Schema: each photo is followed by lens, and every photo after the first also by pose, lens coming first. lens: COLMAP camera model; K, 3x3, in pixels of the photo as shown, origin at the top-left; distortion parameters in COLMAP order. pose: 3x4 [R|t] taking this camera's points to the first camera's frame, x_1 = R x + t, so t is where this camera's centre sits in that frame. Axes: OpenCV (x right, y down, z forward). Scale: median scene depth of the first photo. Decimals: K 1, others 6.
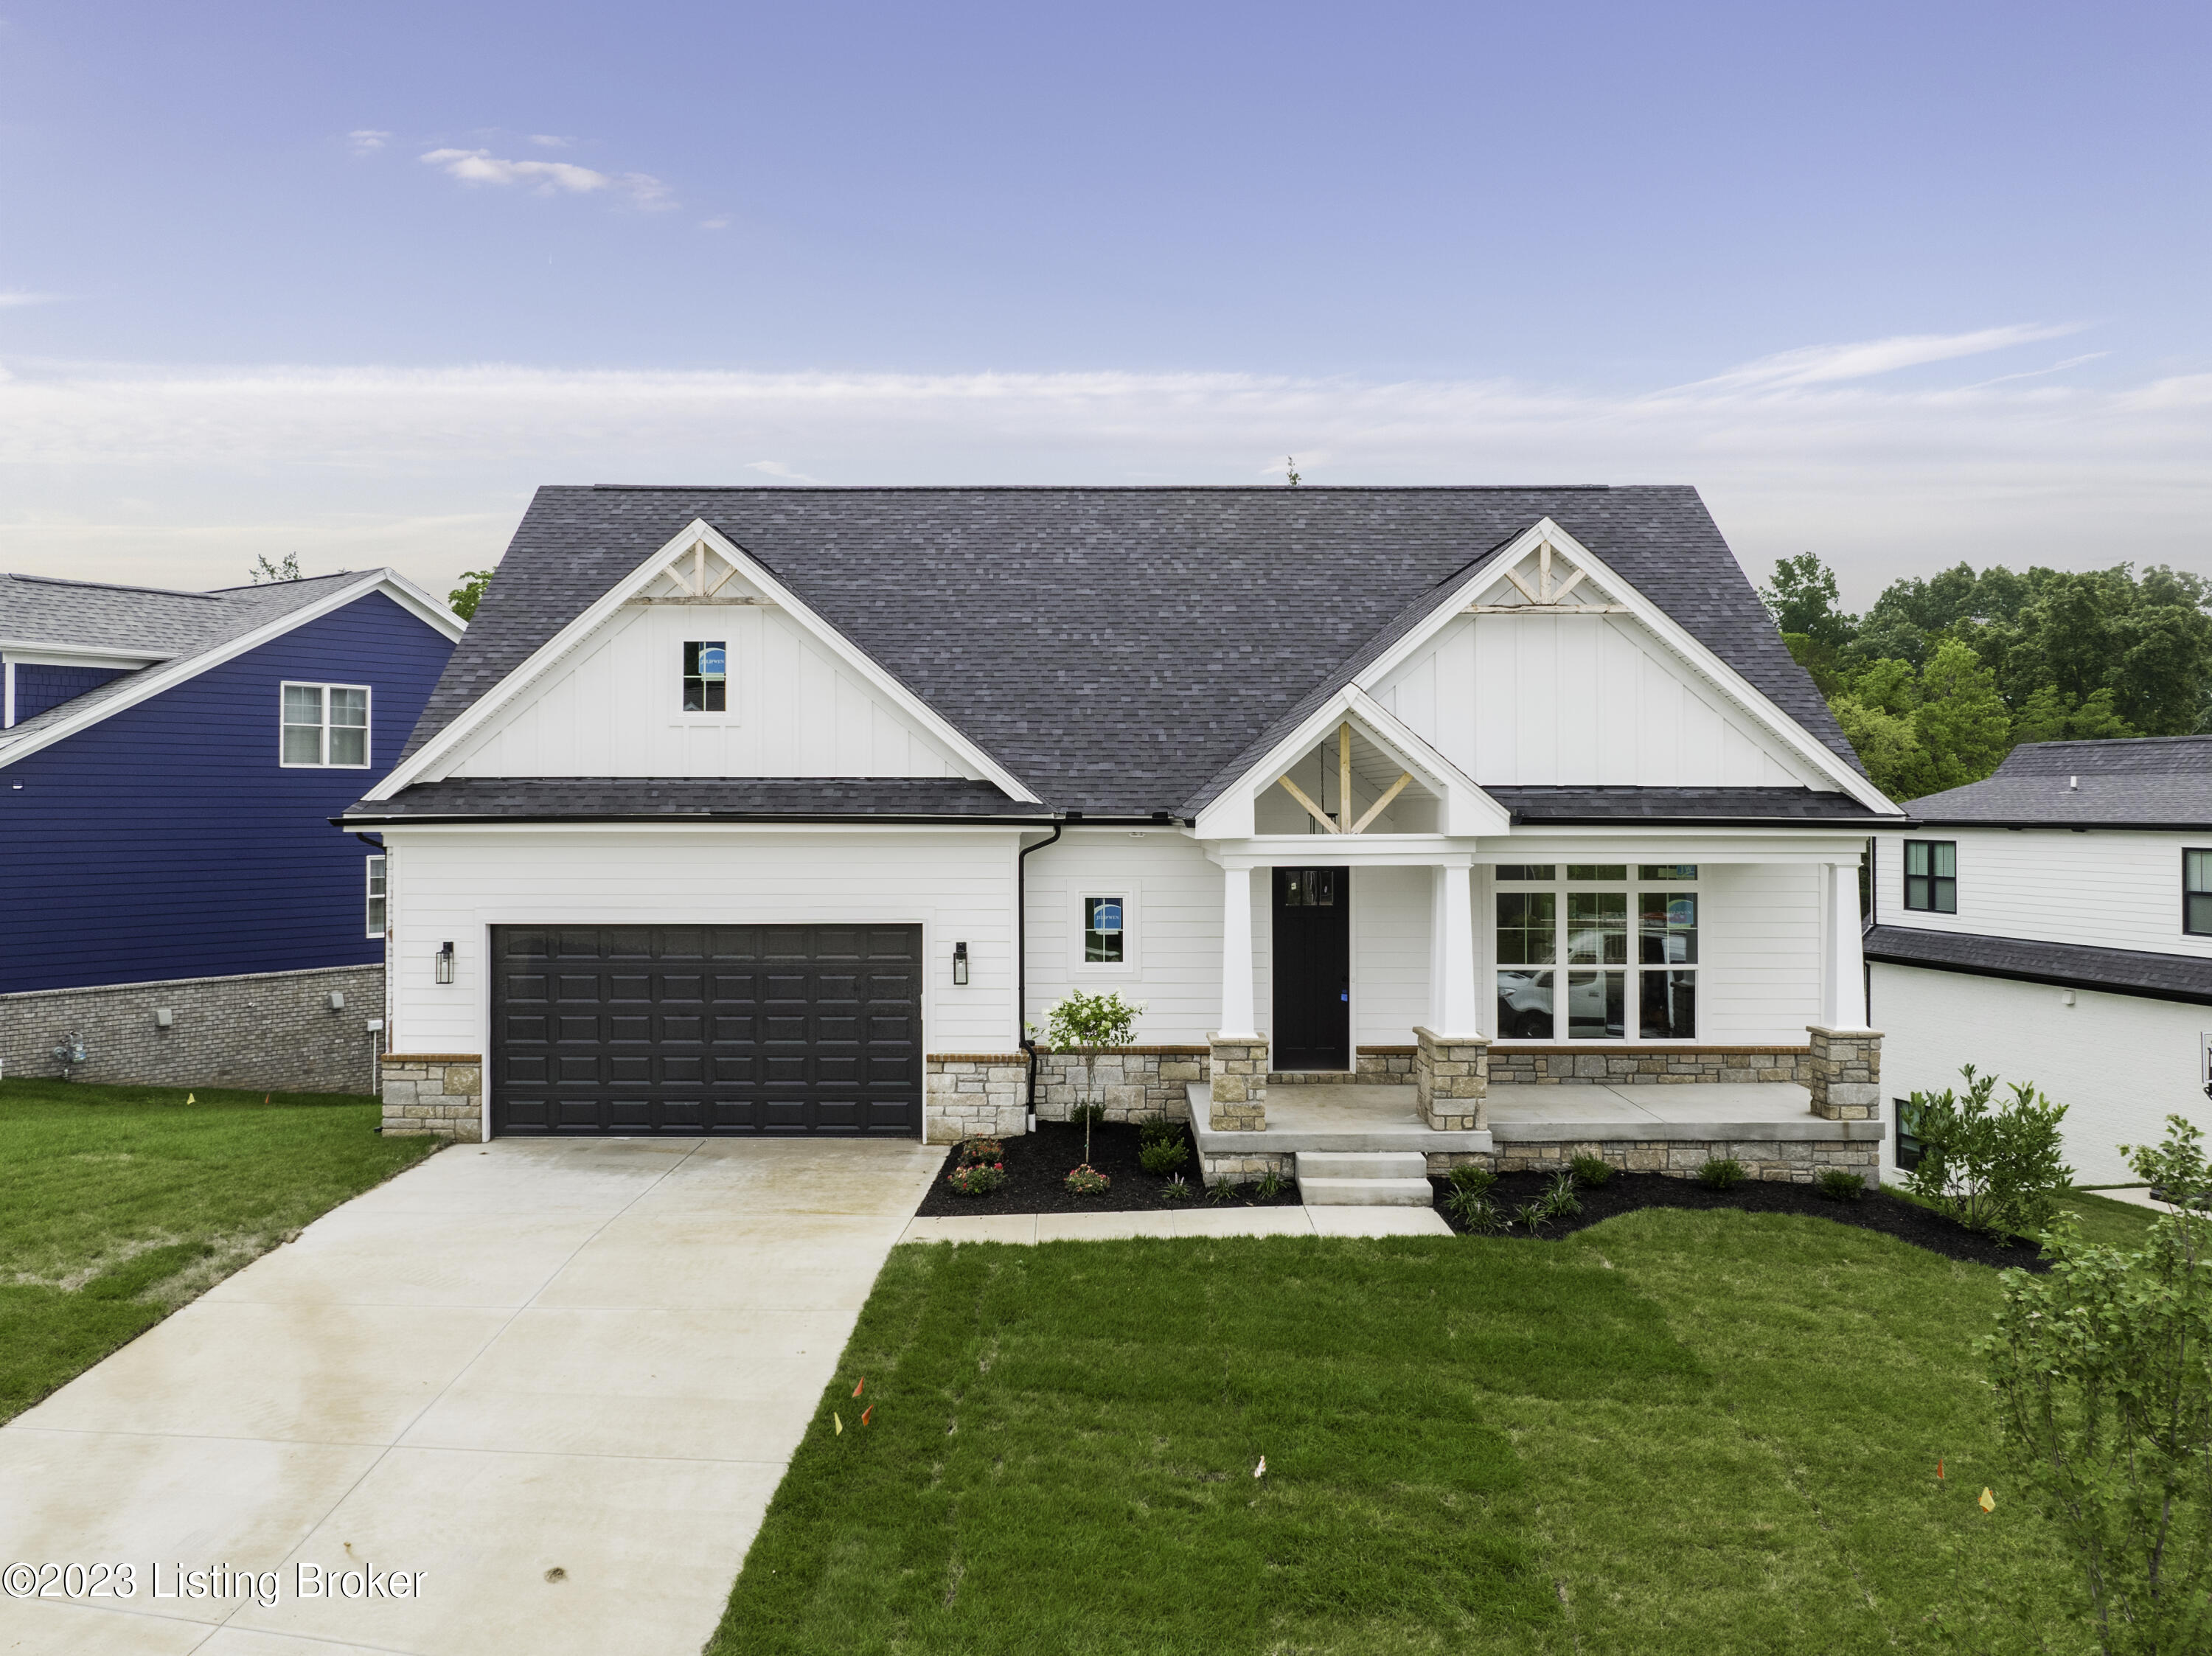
lens RADIAL K [[1885.8, 0, 1017.9], [0, 1885.8, 798.6], [0, 0, 1]] dist [-0.032309, -0.003802]
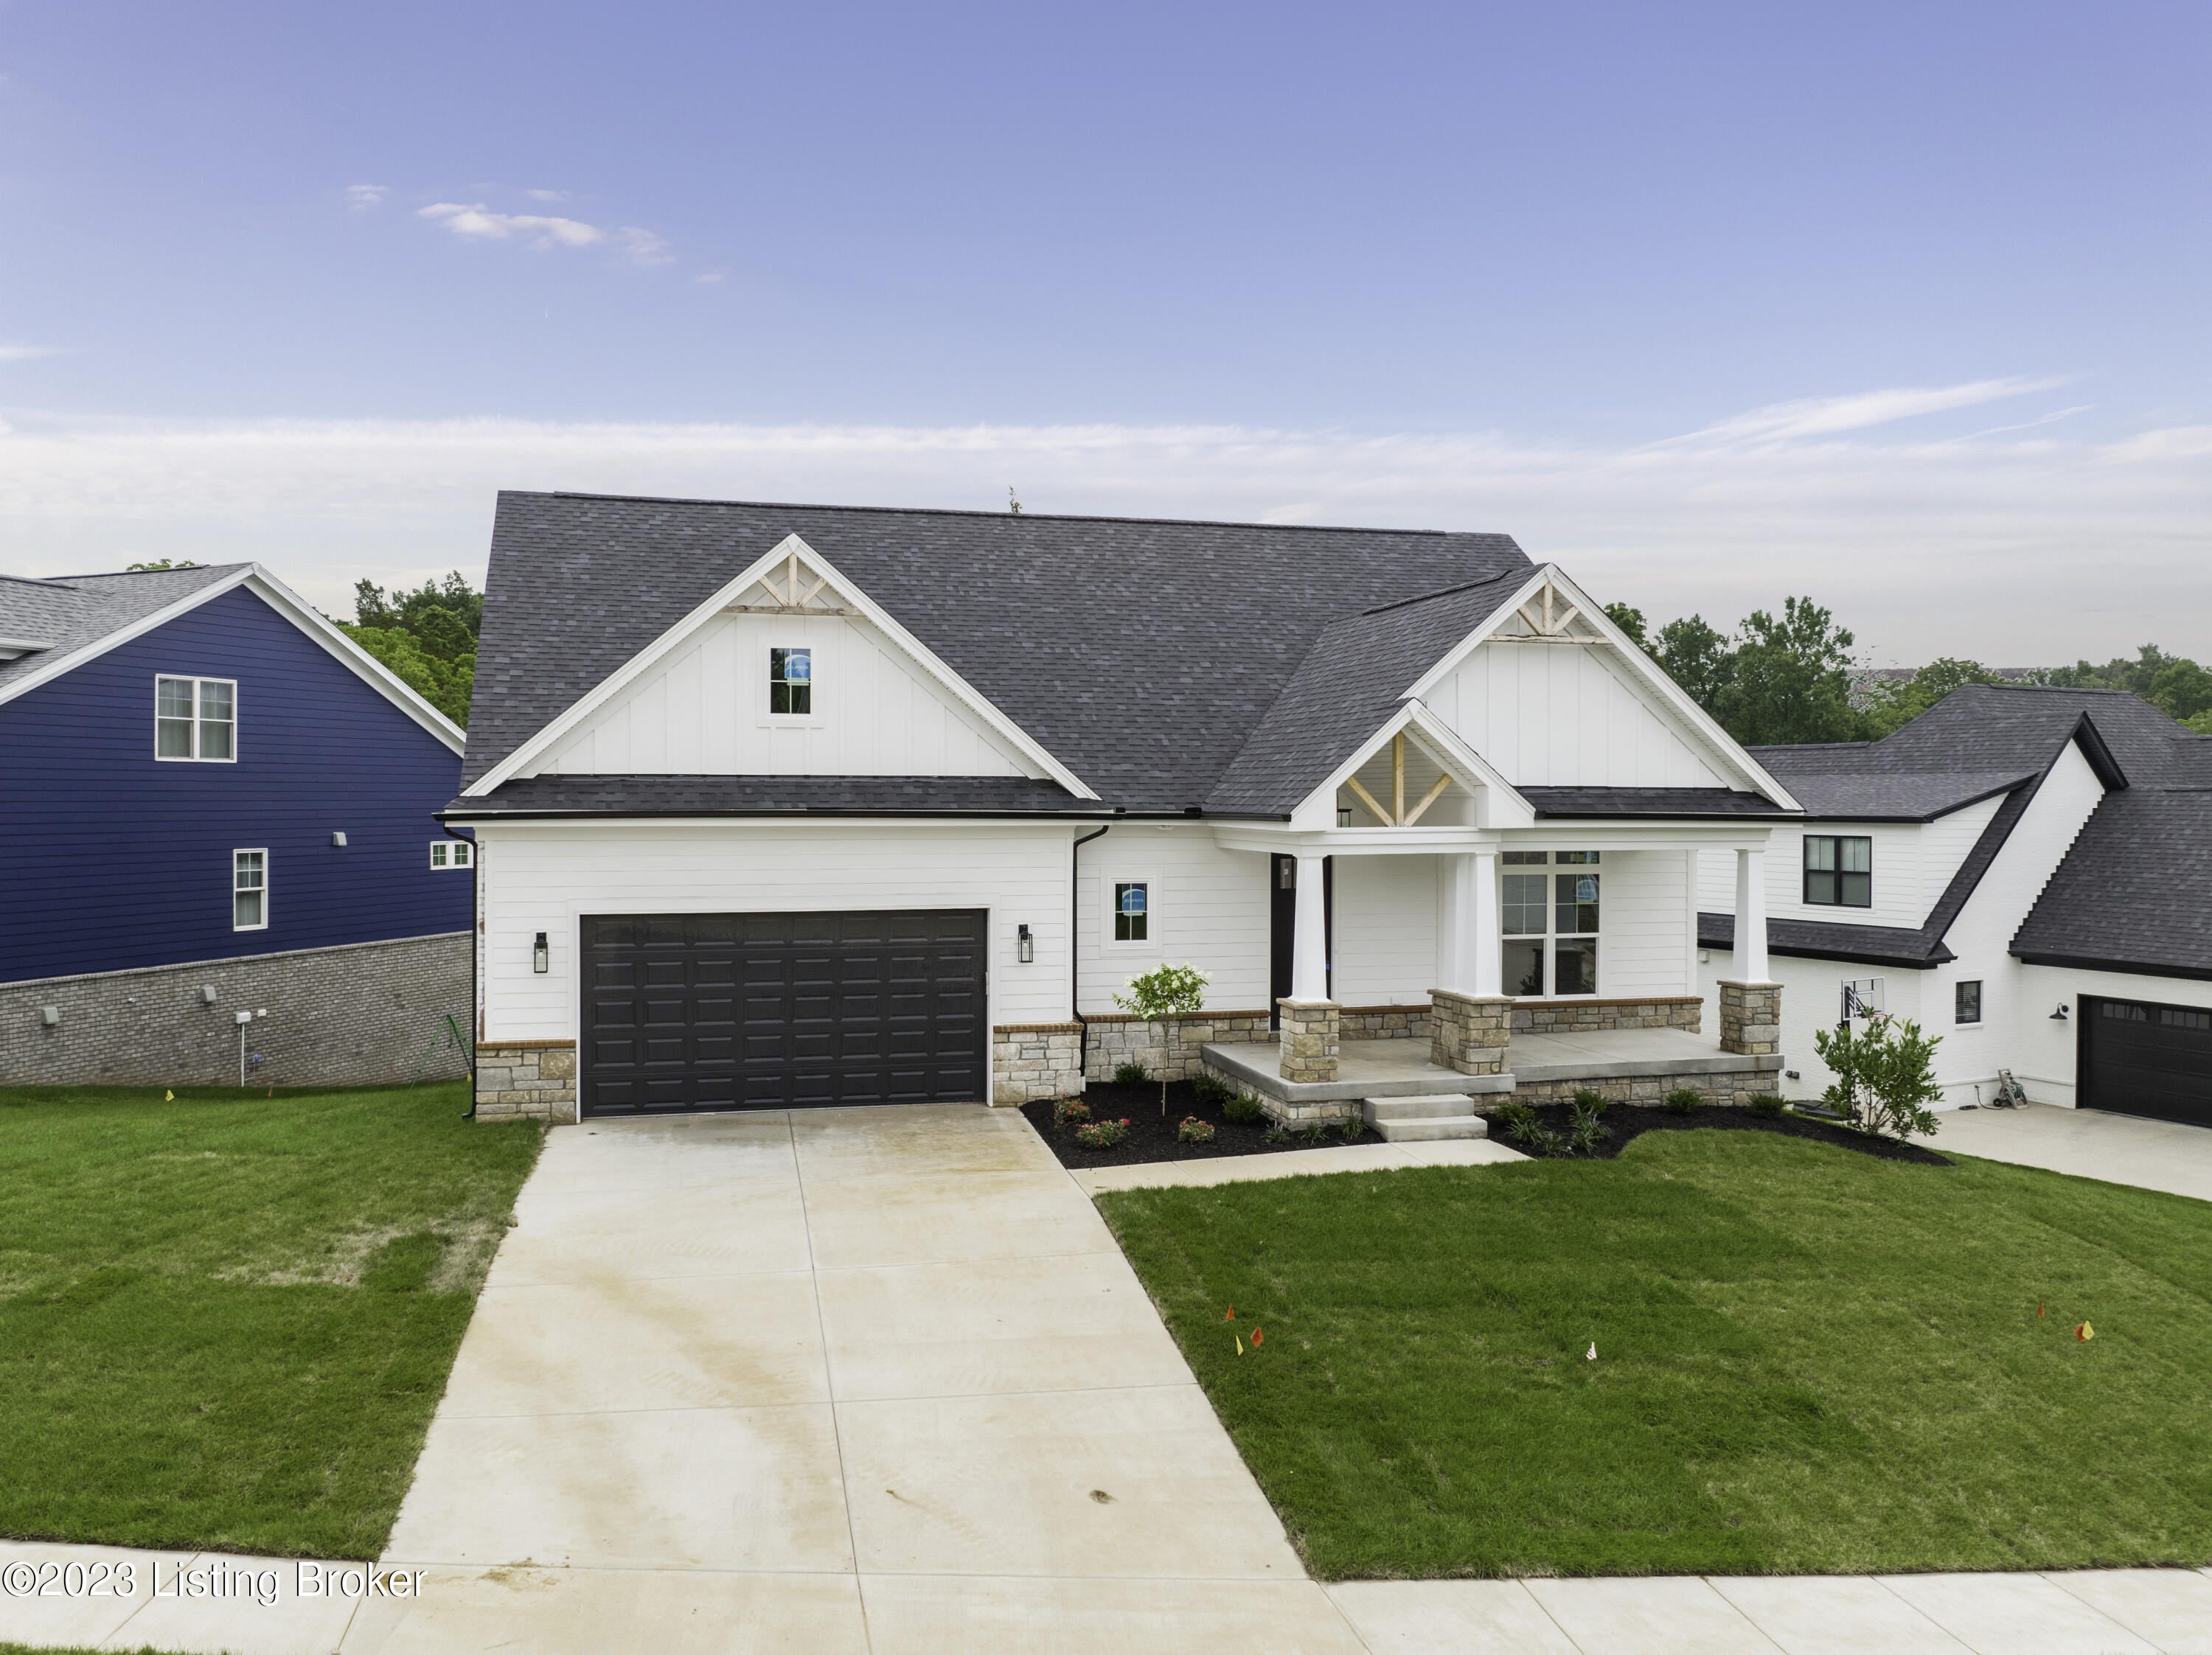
lens RADIAL K [[1730.4, 0, 997.9], [0, 1730.4, 821.4], [0, 0, 1]] dist [-0.037799, -0.003412]
pose [[0.968534, -0.001722, 0.248874, -0.299645], [-0.002604, 0.999851, 0.017050, -0.002038], [-0.248866, -0.017161, 0.968386, 0.016122]]
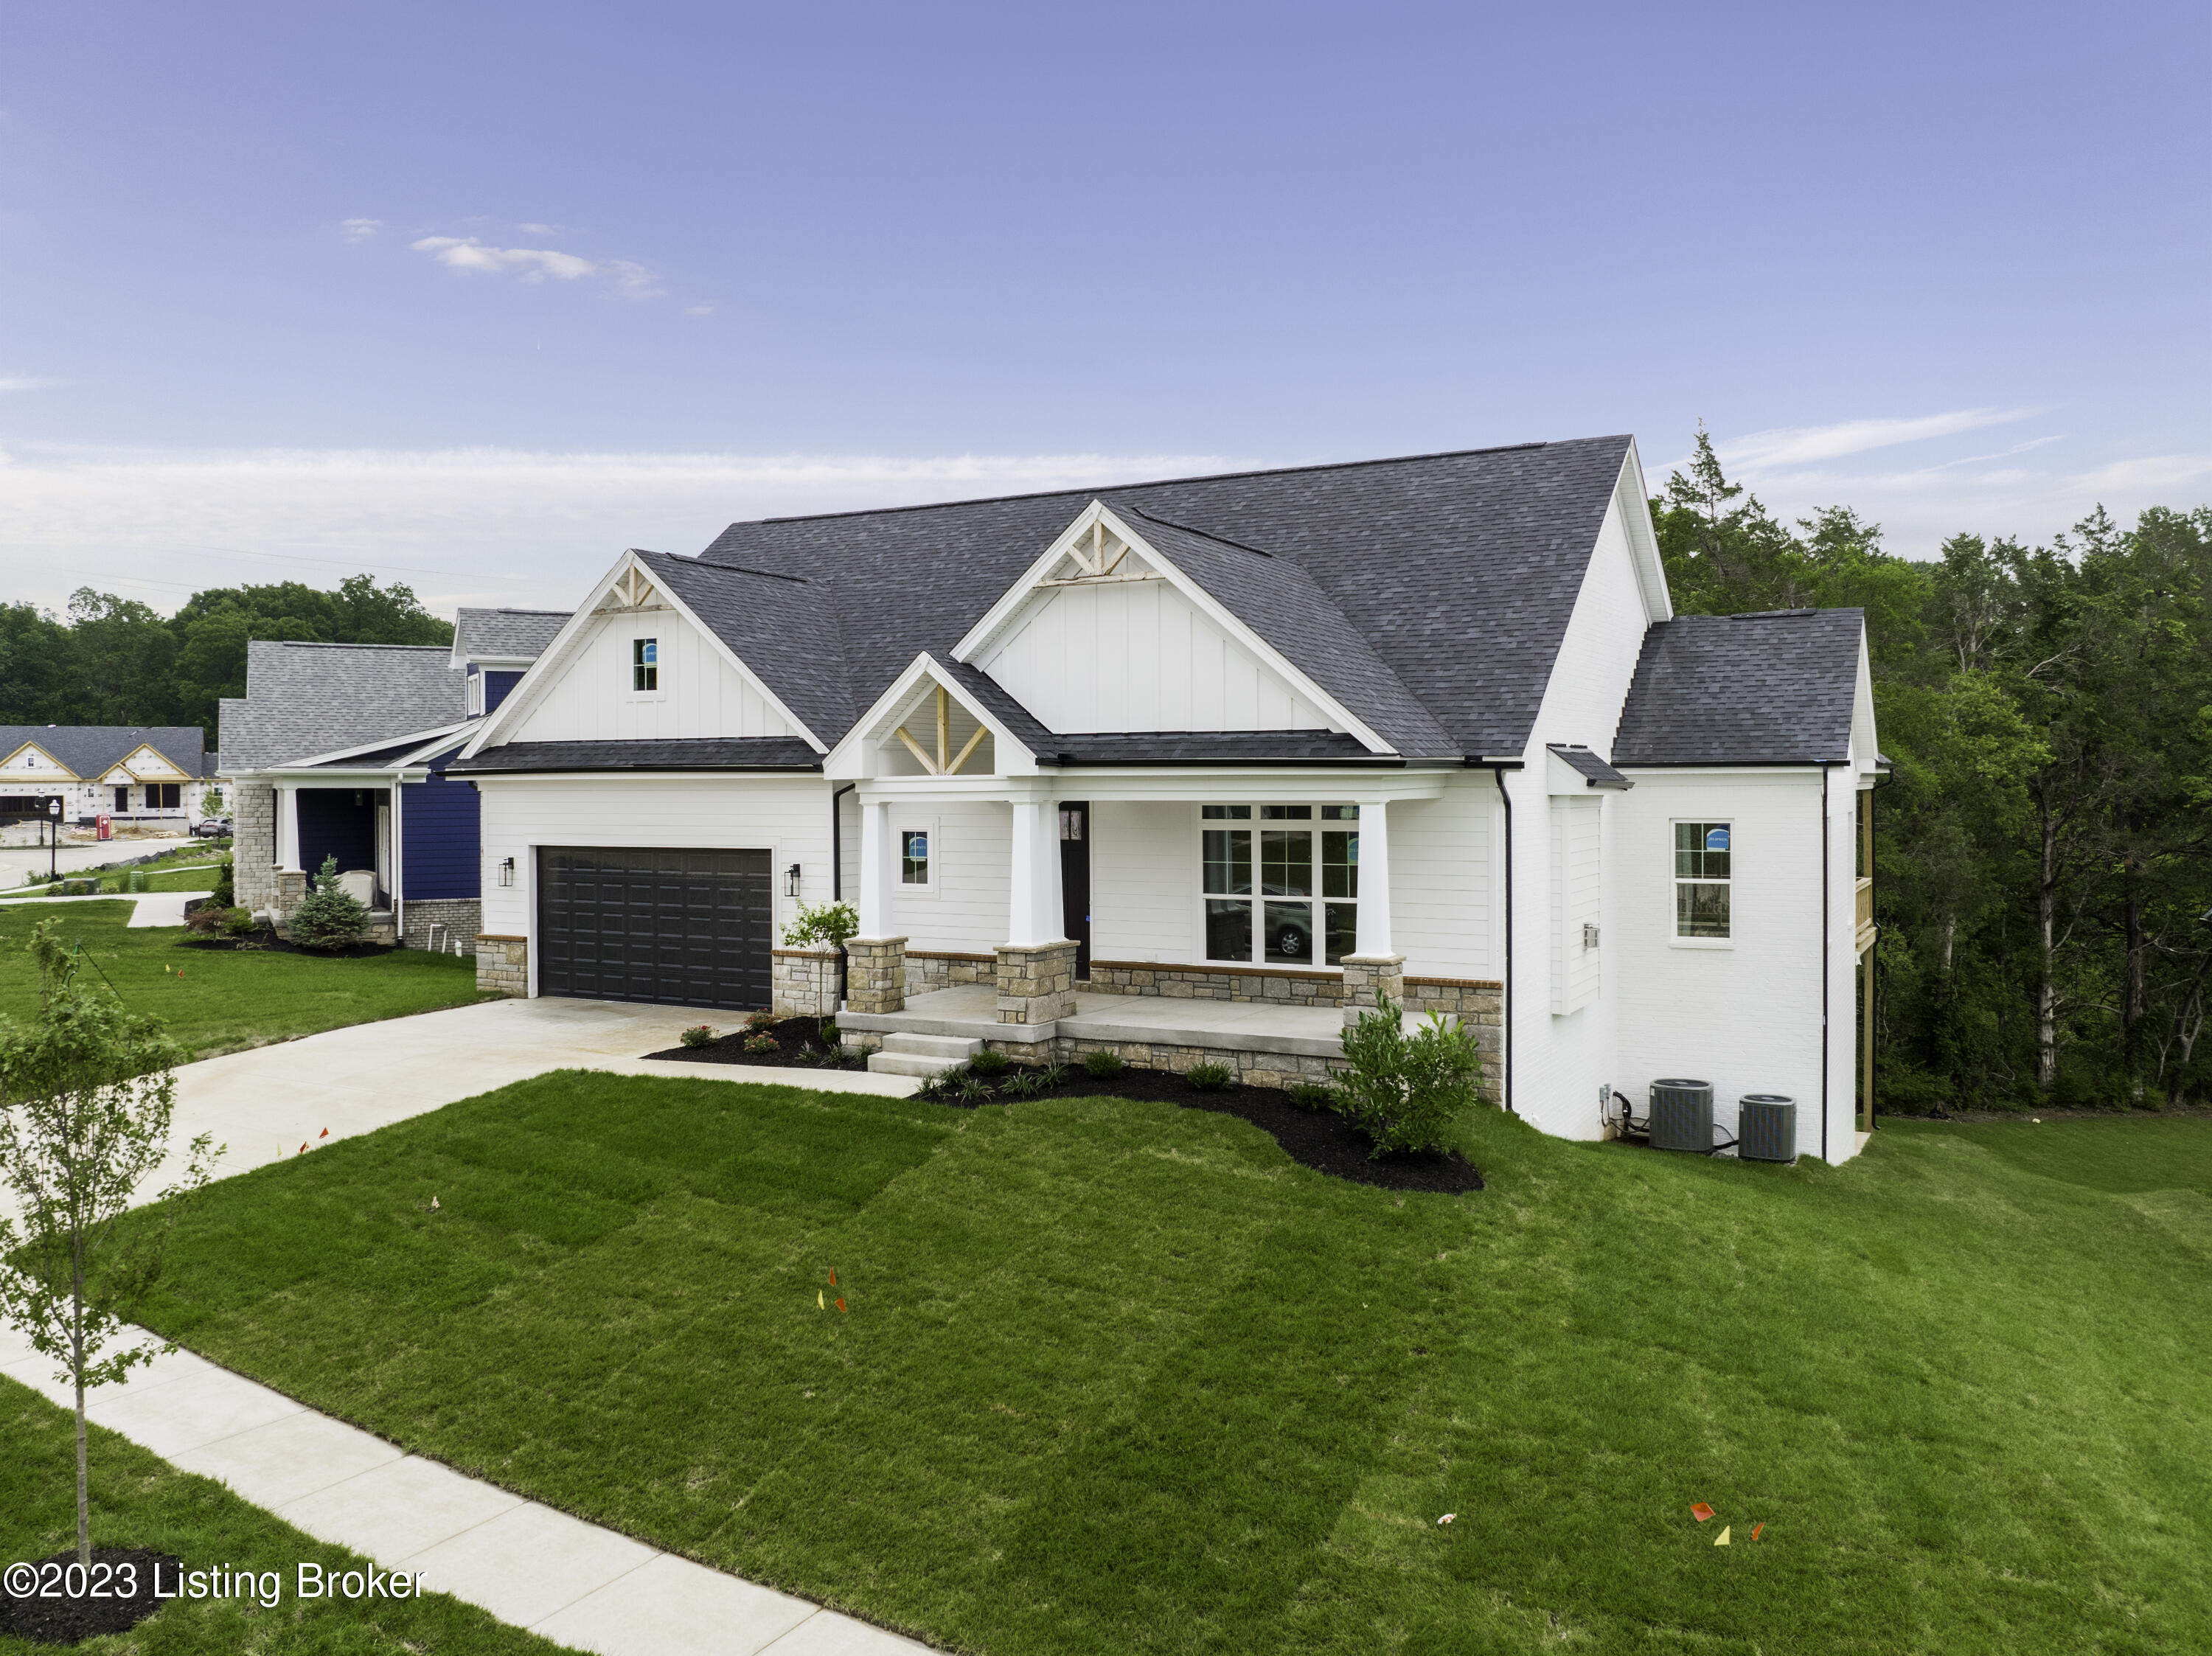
lens RADIAL K [[1730.6, 0, 997.9], [0, 1730.6, 821.9], [0, 0, 1]] dist [-0.037799, -0.003412]
pose [[0.873415, 0.006828, -0.486929, 0.667589], [0.006831, 0.999632, 0.026269, 0.017518], [0.486929, -0.026270, 0.873046, 0.036379]]
